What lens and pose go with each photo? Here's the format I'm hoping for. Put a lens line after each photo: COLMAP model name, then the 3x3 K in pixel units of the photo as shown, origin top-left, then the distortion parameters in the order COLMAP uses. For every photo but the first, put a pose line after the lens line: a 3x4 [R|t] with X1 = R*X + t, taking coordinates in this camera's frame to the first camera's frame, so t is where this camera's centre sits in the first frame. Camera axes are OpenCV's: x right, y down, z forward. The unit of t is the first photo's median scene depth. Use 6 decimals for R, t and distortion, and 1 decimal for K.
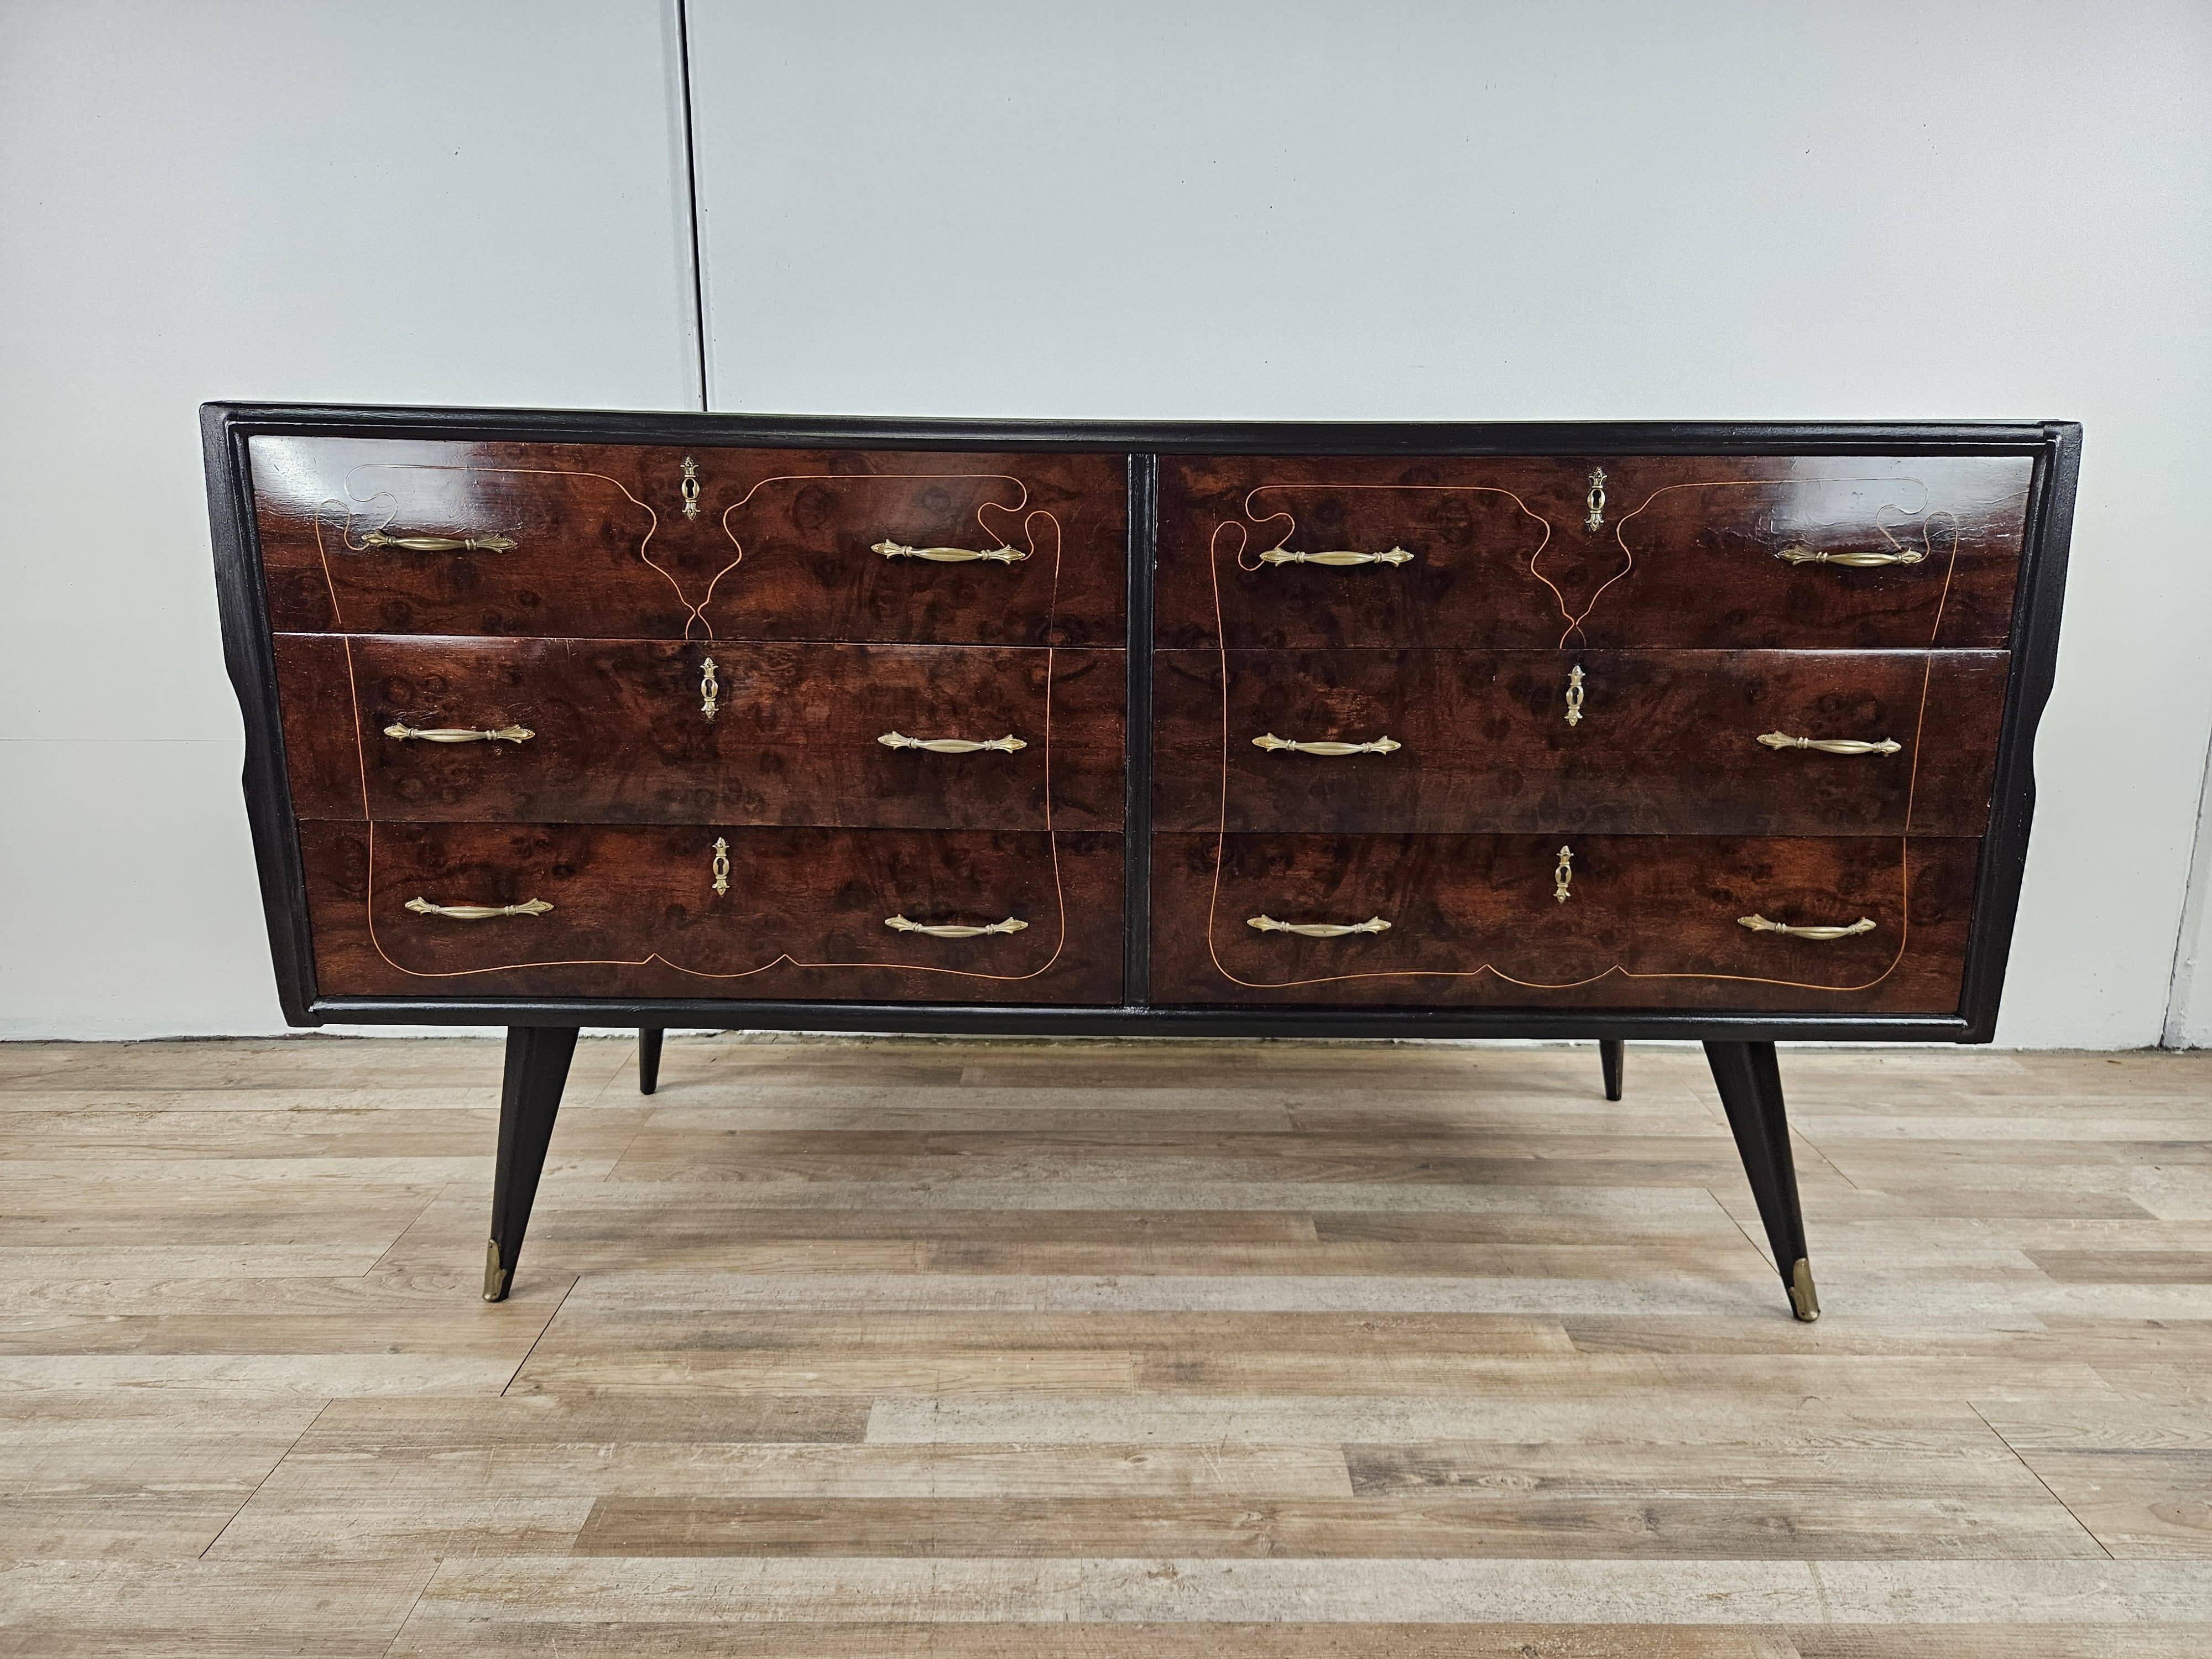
lens RADIAL K [[1503.9, 0, 1106.0], [0, 1503.9, 829.5], [0, 0, 1]] dist [0.046181, -0.046173]
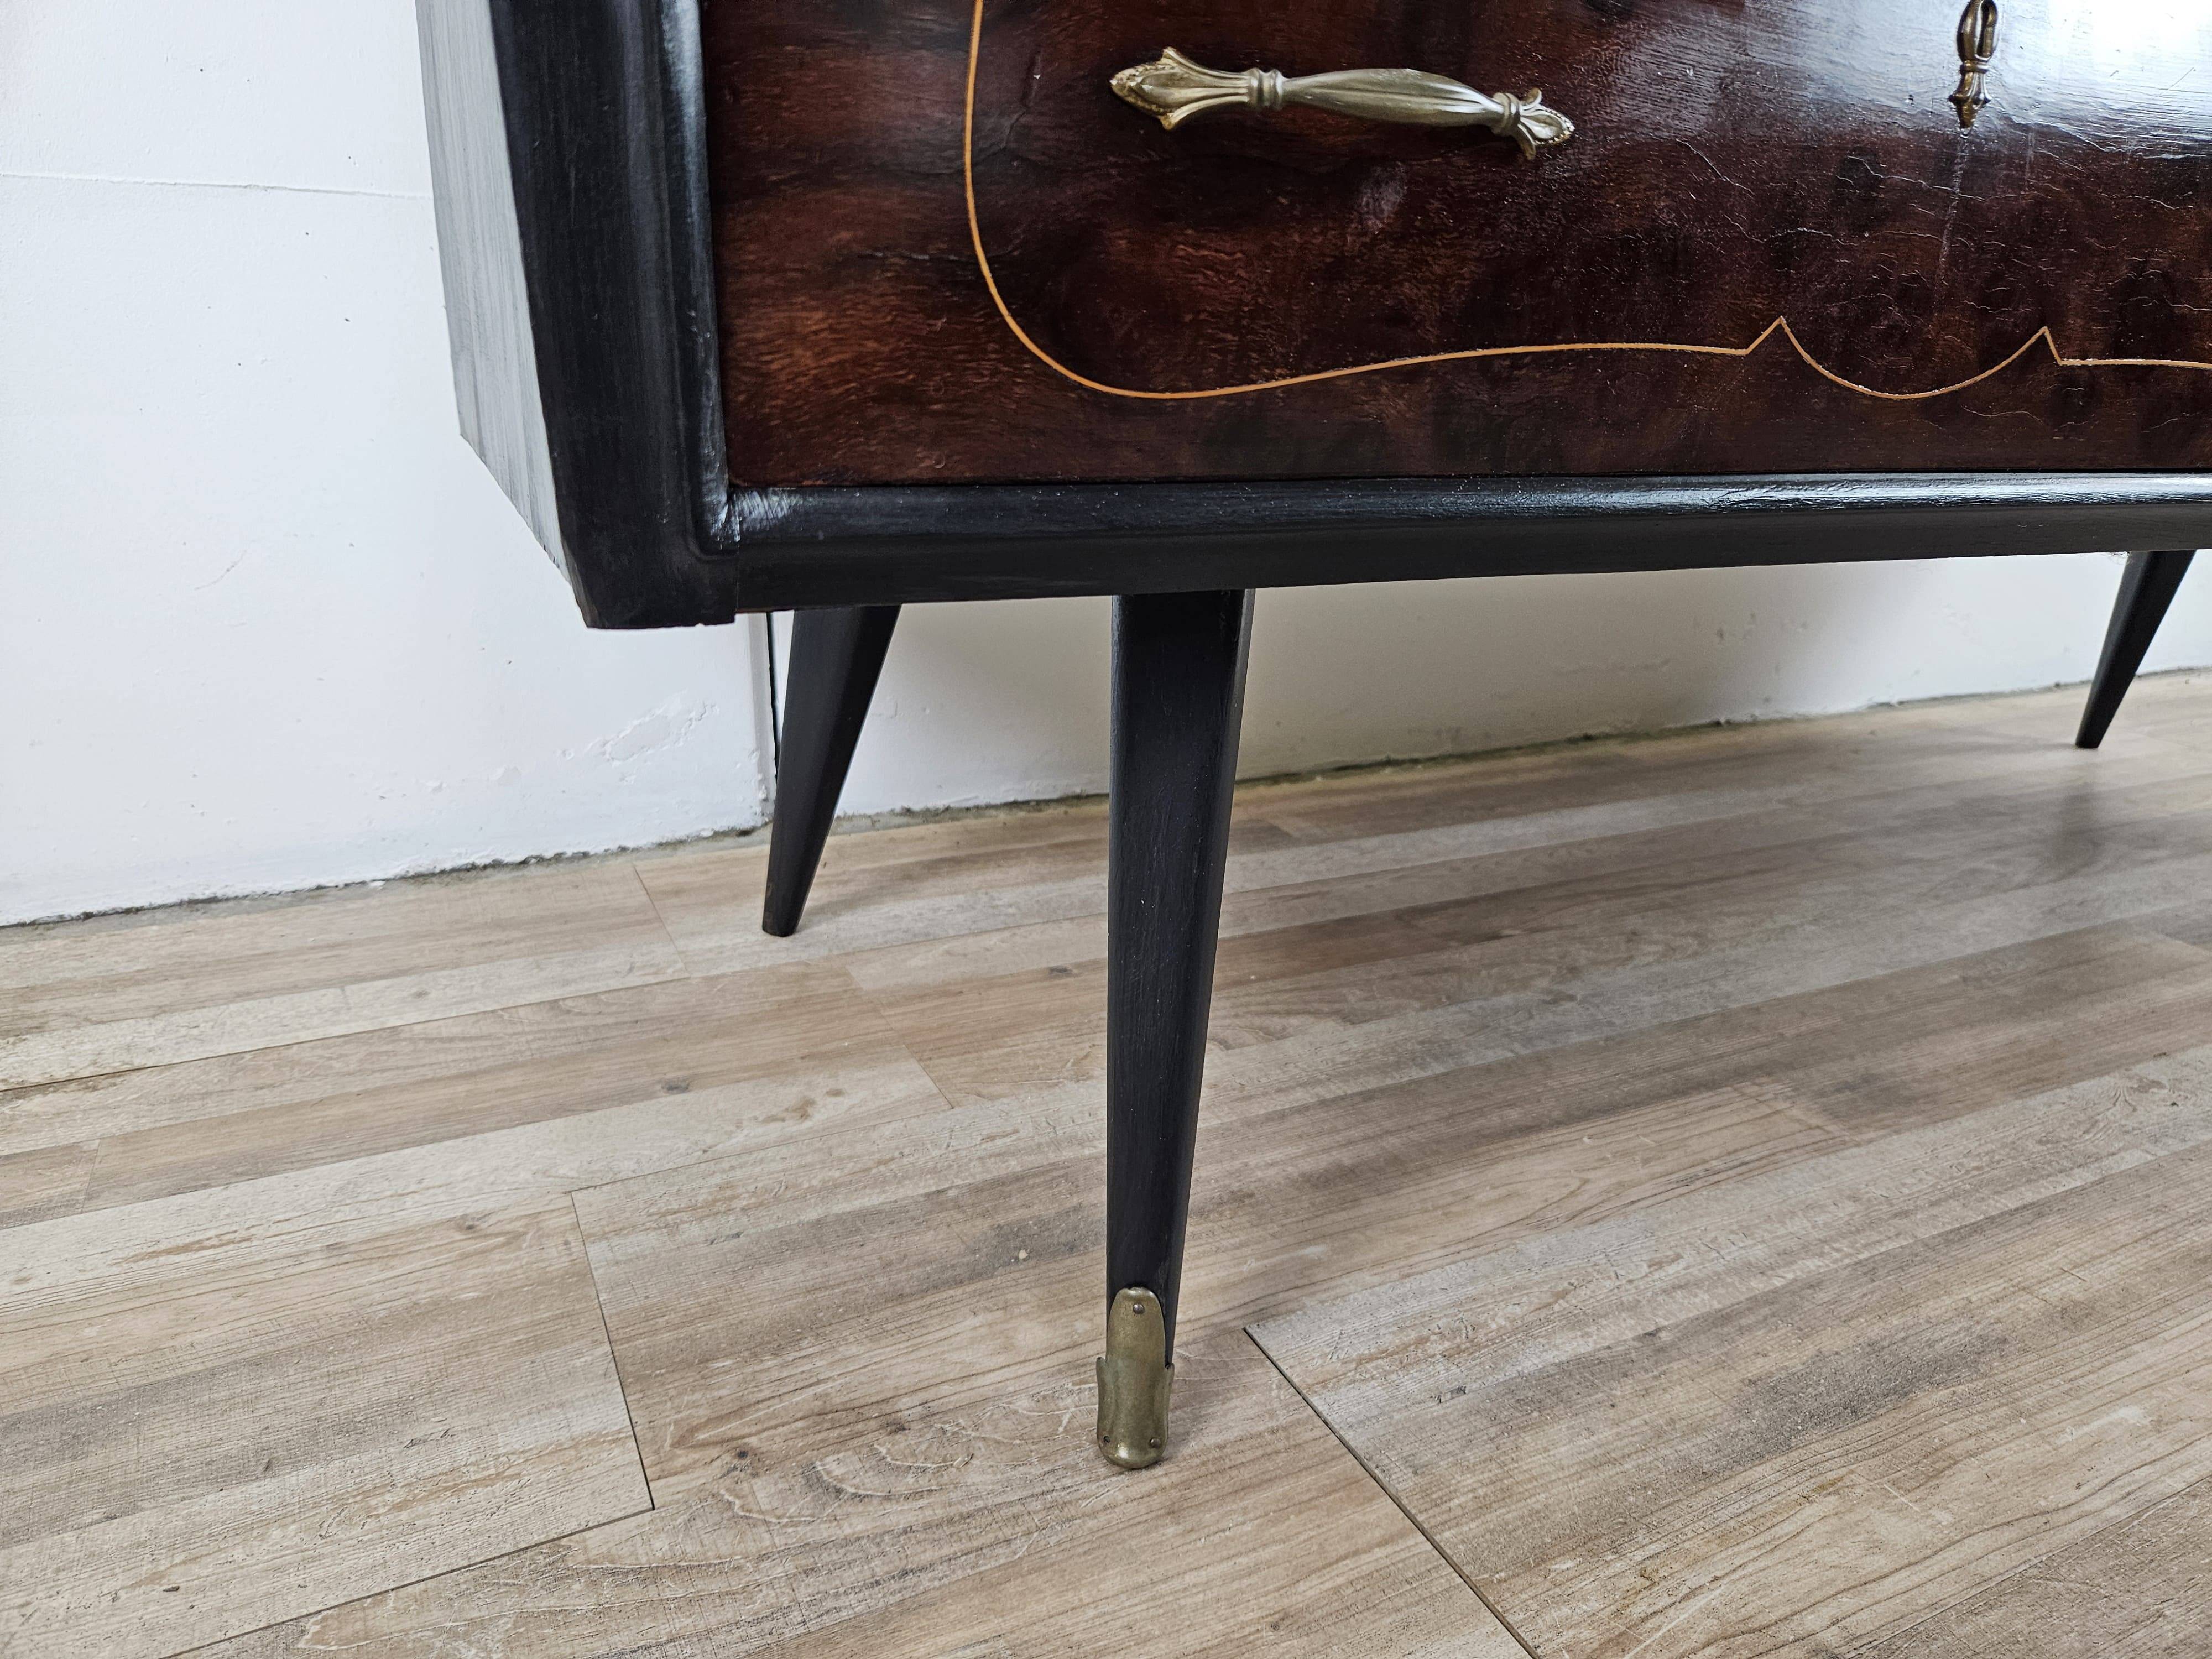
lens RADIAL K [[1503.9, 0, 1106.0], [0, 1503.9, 829.5], [0, 0, 1]] dist [0.046181, -0.046173]
pose [[0.897921, -0.119461, 0.423636, -0.508431], [0.083105, 0.991167, 0.103354, 0.127548], [-0.432241, -0.057598, 0.899917, 0.668614]]
